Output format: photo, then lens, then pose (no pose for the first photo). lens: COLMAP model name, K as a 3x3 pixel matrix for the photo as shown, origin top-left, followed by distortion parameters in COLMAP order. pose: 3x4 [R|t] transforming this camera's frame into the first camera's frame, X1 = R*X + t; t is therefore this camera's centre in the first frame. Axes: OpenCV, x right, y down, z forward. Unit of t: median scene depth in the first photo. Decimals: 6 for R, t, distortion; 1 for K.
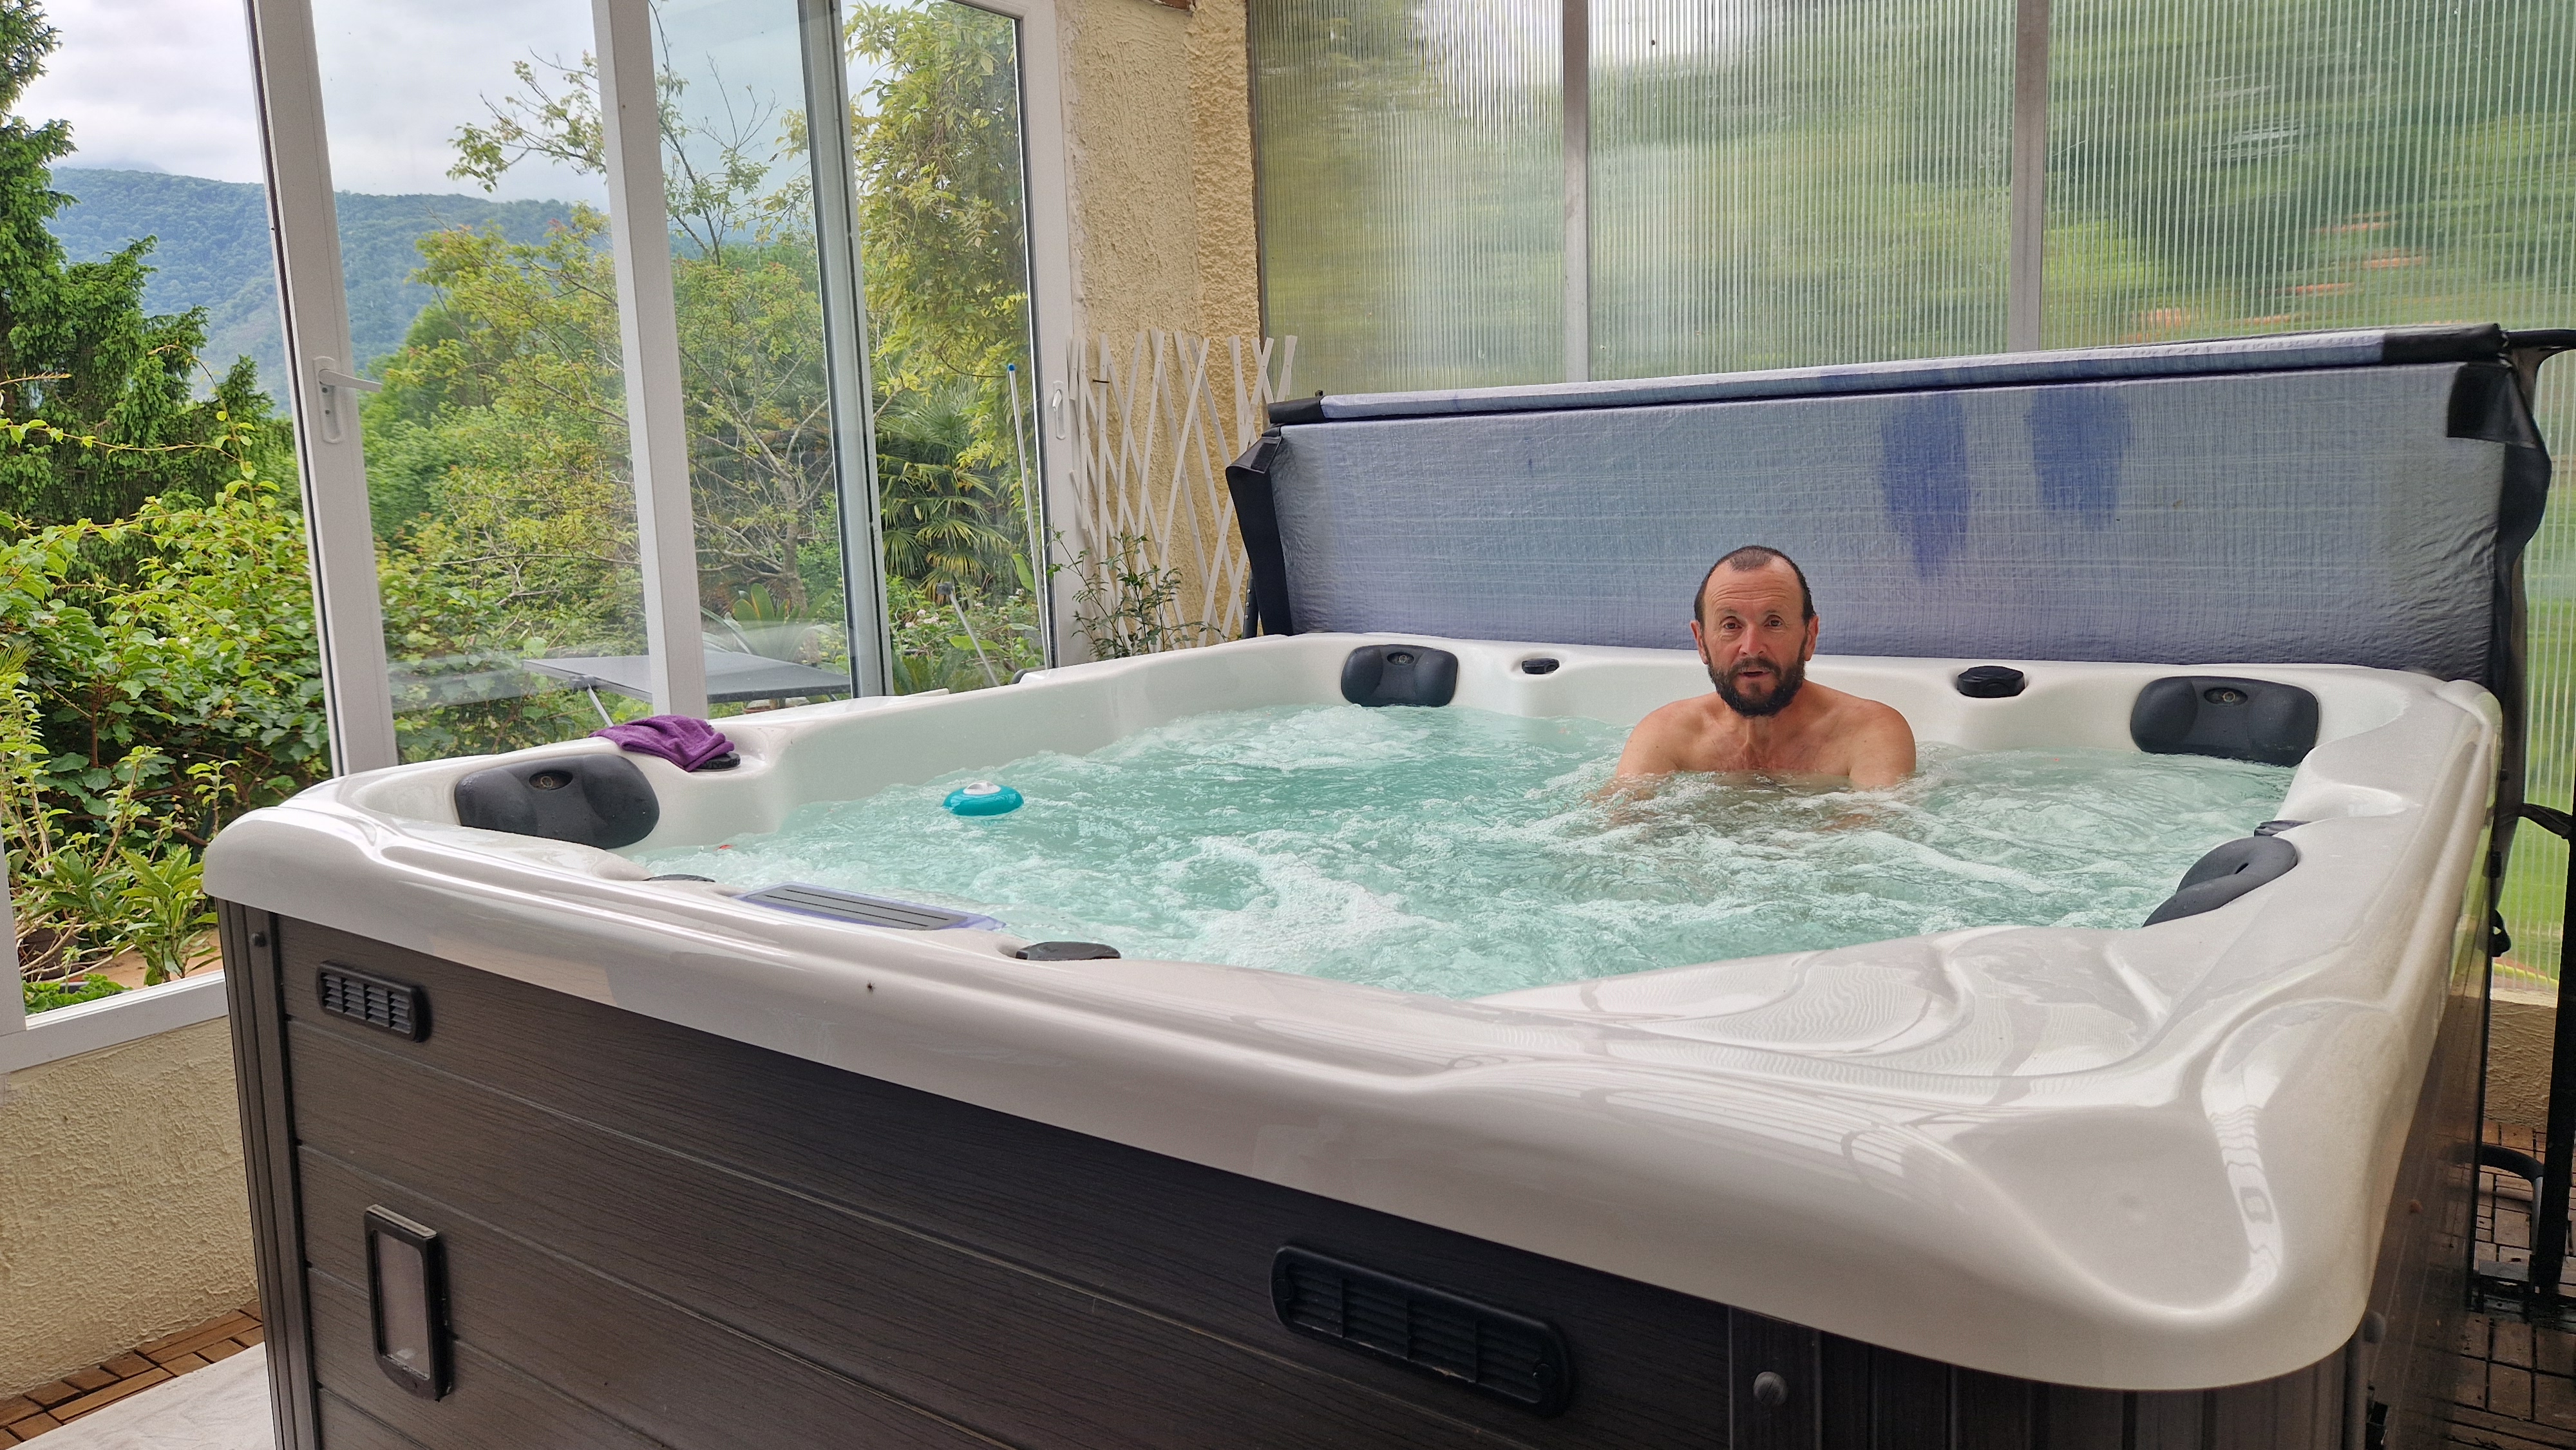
lens RADIAL K [[1727.2, 0, 1274.5], [0, 1727.2, 698.0], [0, 0, 1]] dist [0.087345, -0.075992]
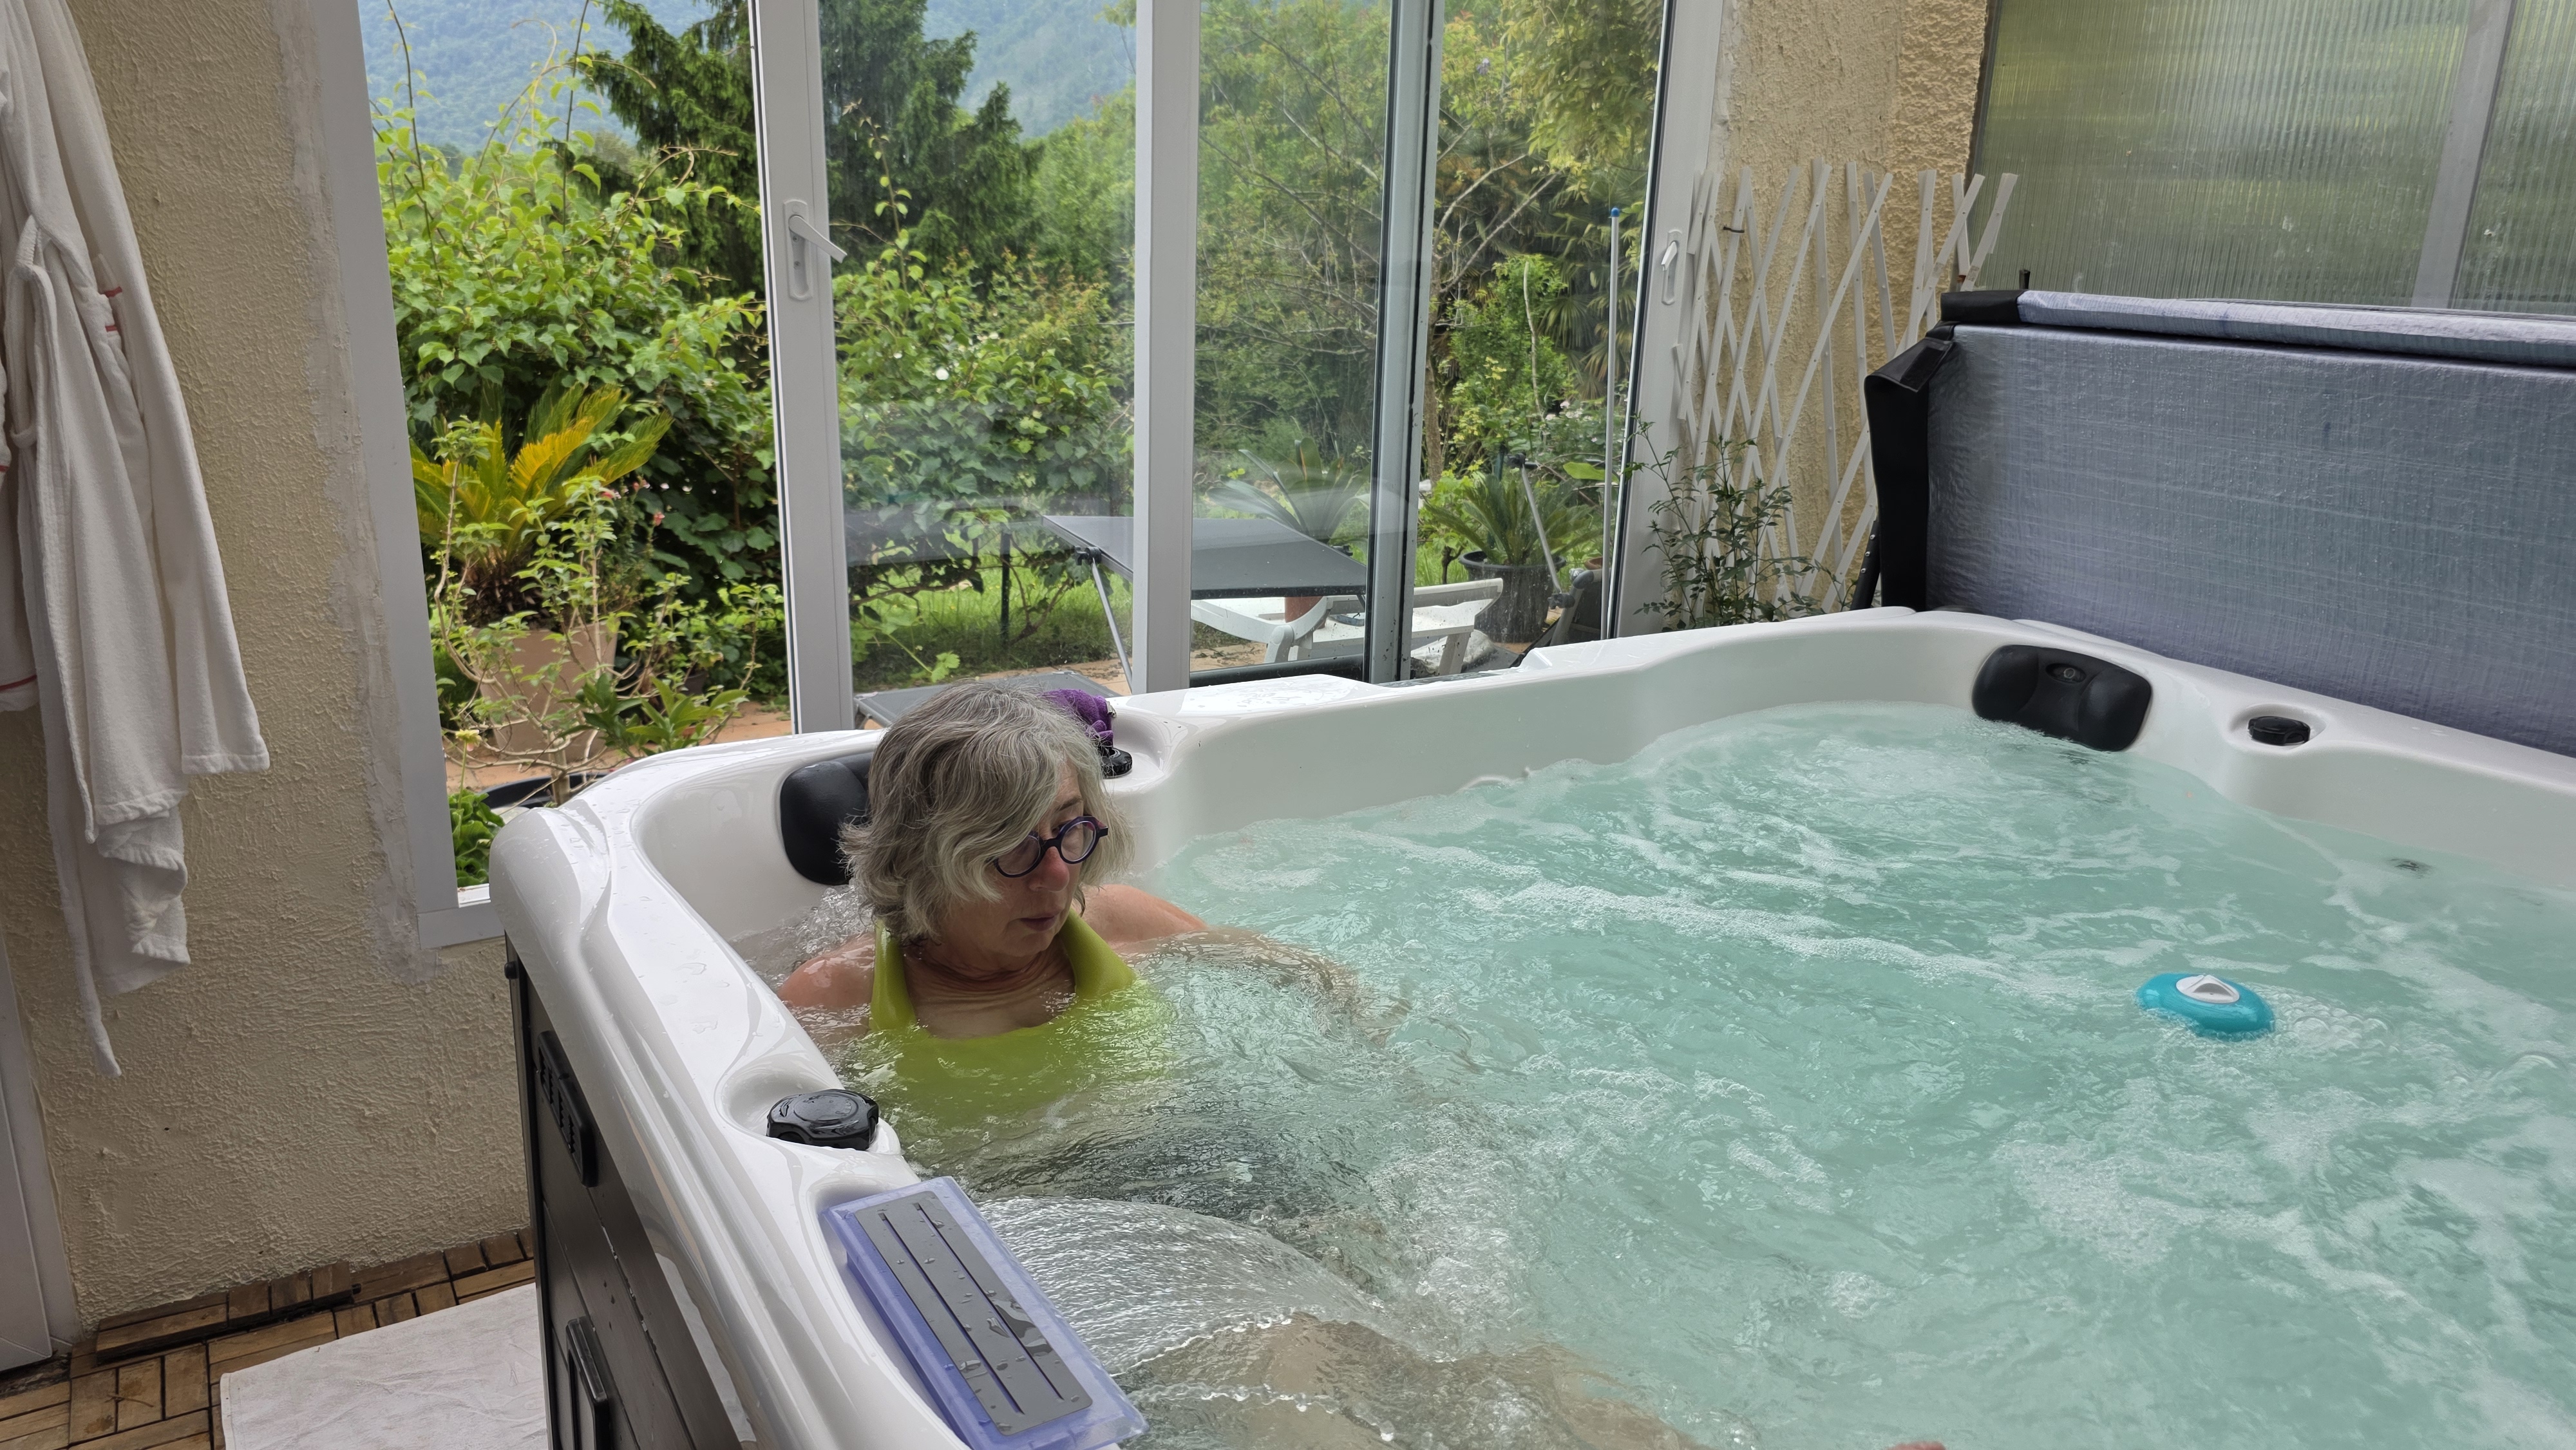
lens RADIAL K [[1748.5, 0, 1278.7], [0, 1748.5, 744.4], [0, 0, 1]] dist [0.058640, -0.057232]
pose [[0.925663, 0.168180, -0.338915, 0.019662], [-0.112427, 0.977580, 0.178039, -0.075141], [0.361260, -0.126701, 0.923817, 0.161008]]
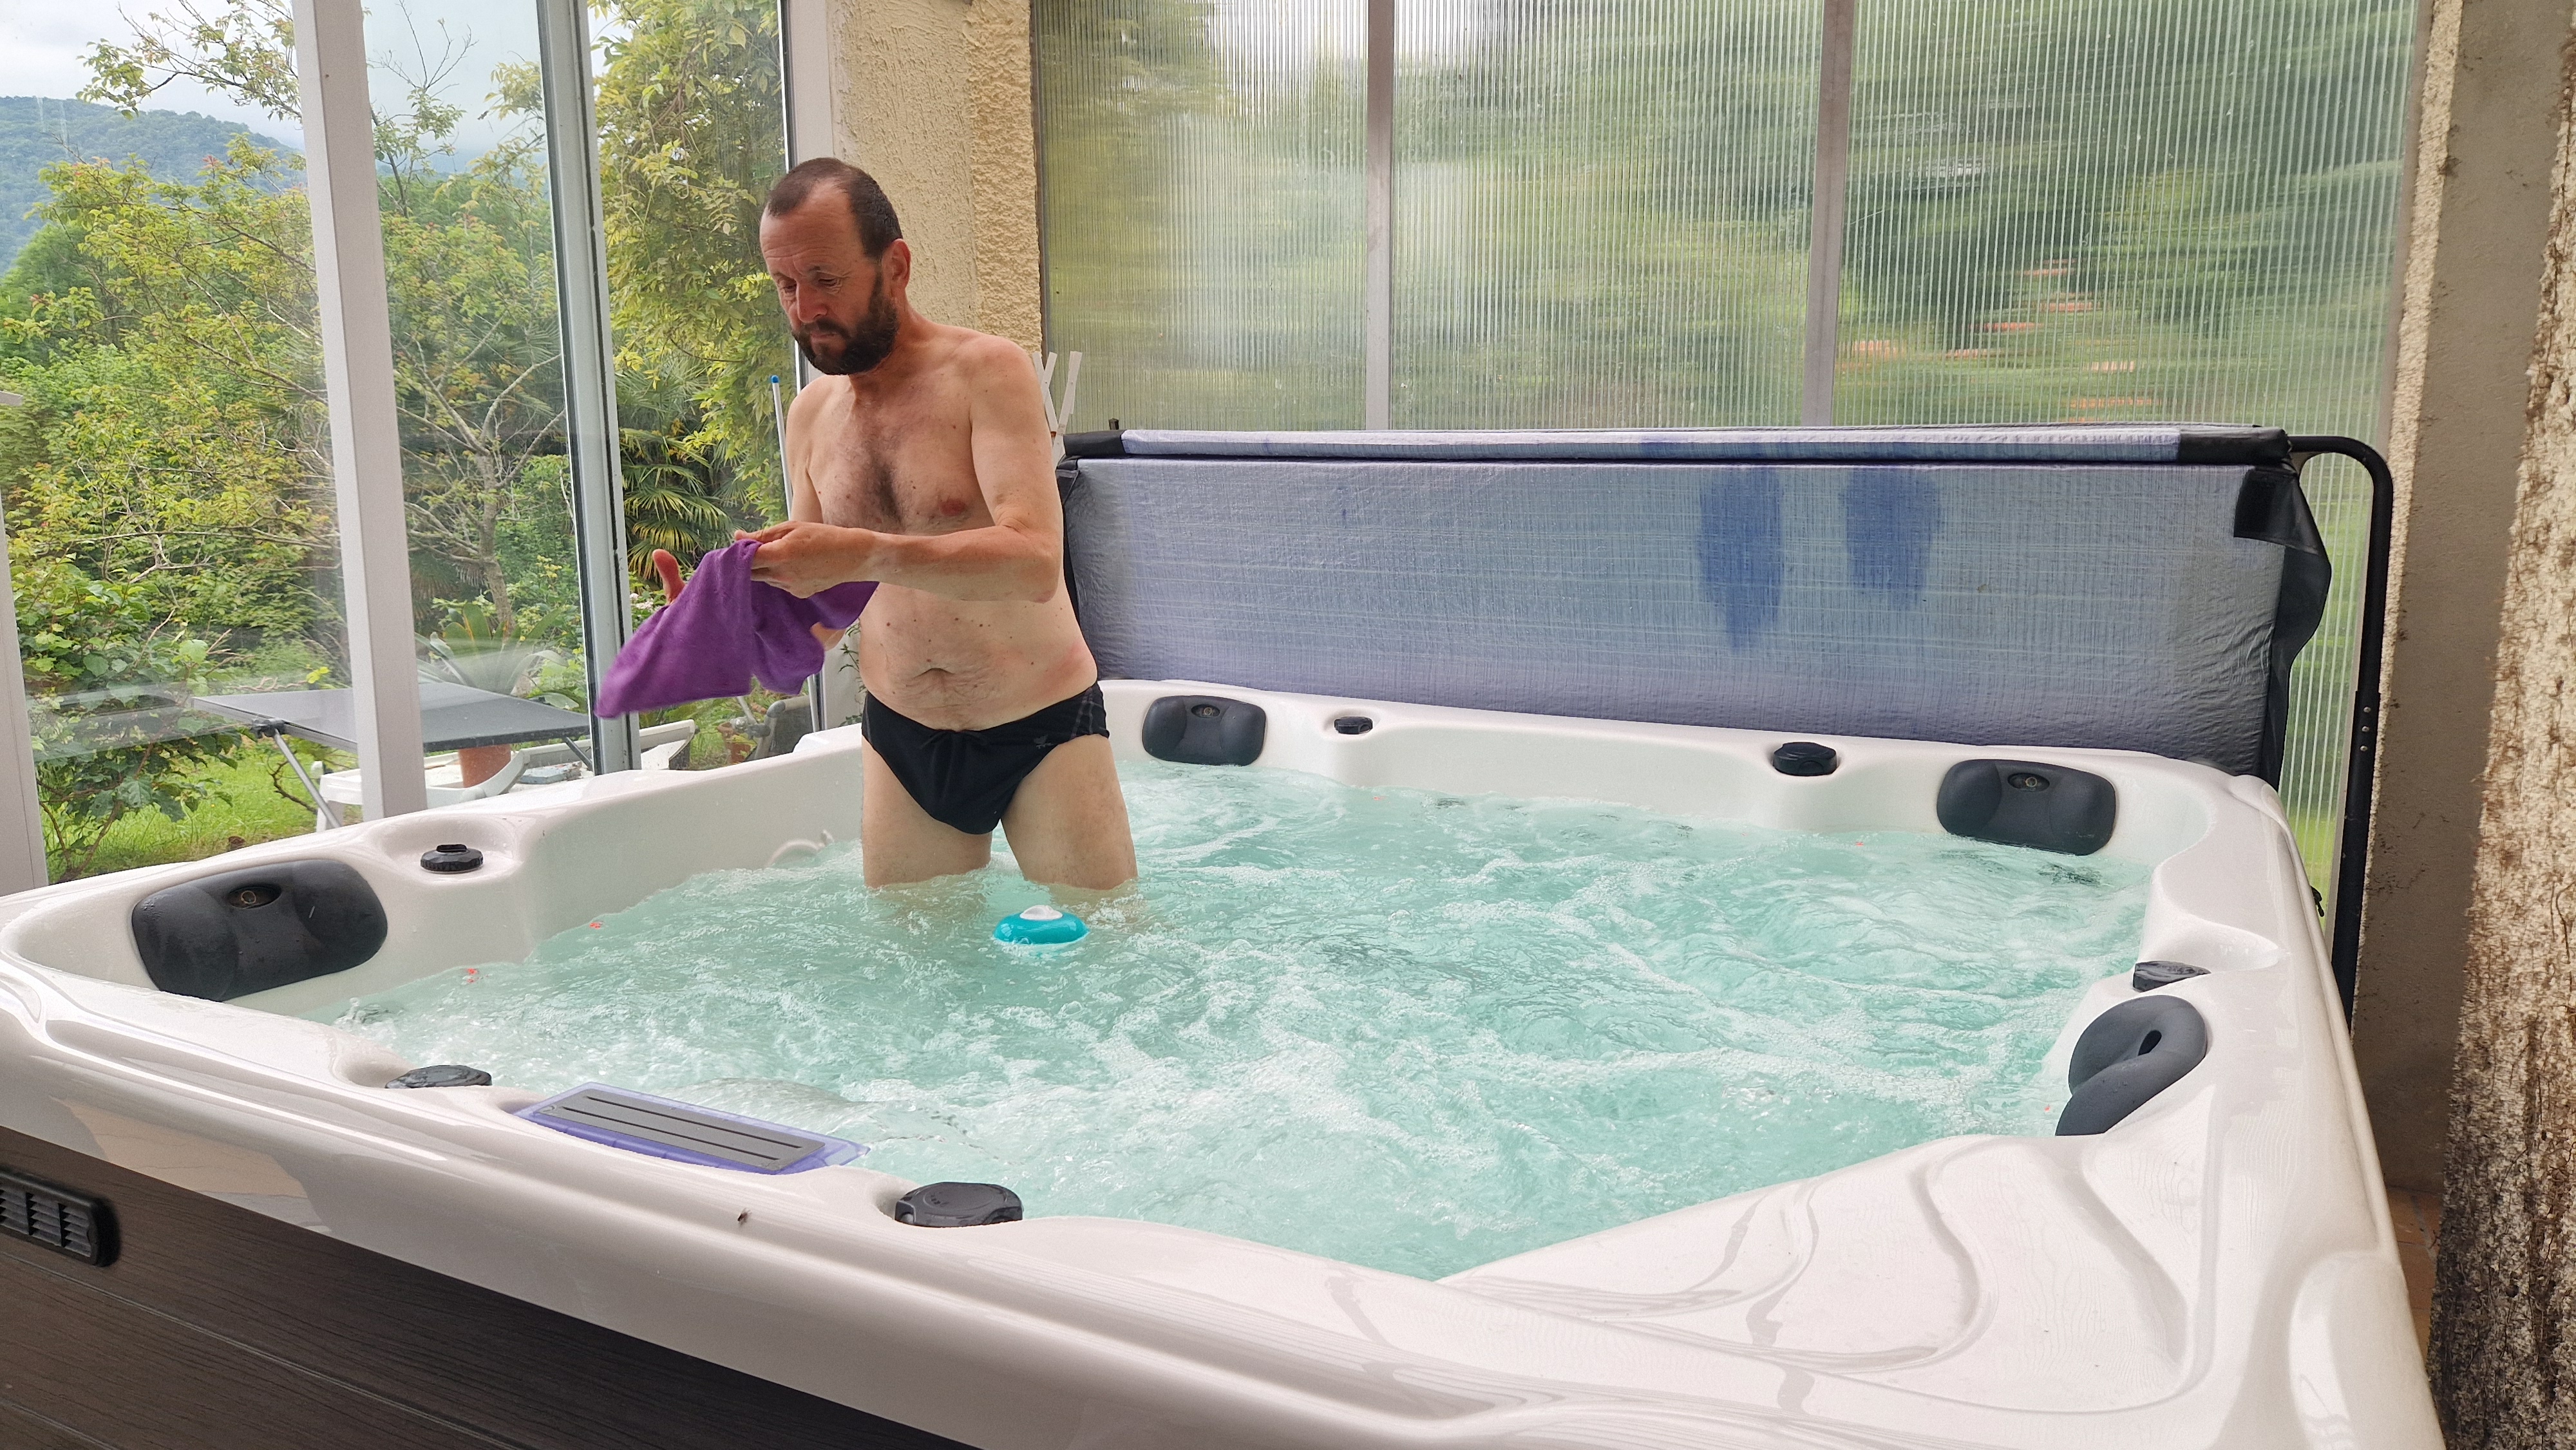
lens RADIAL K [[1726.4, 0, 1288.0], [0, 1726.4, 725.0], [0, 0, 1]] dist [0.086754, -0.077136]
pose [[0.986556, 0.008123, 0.163221, -0.032230], [-0.012768, 0.999542, 0.027426, -0.035687], [-0.162924, -0.029141, 0.986208, 0.042177]]
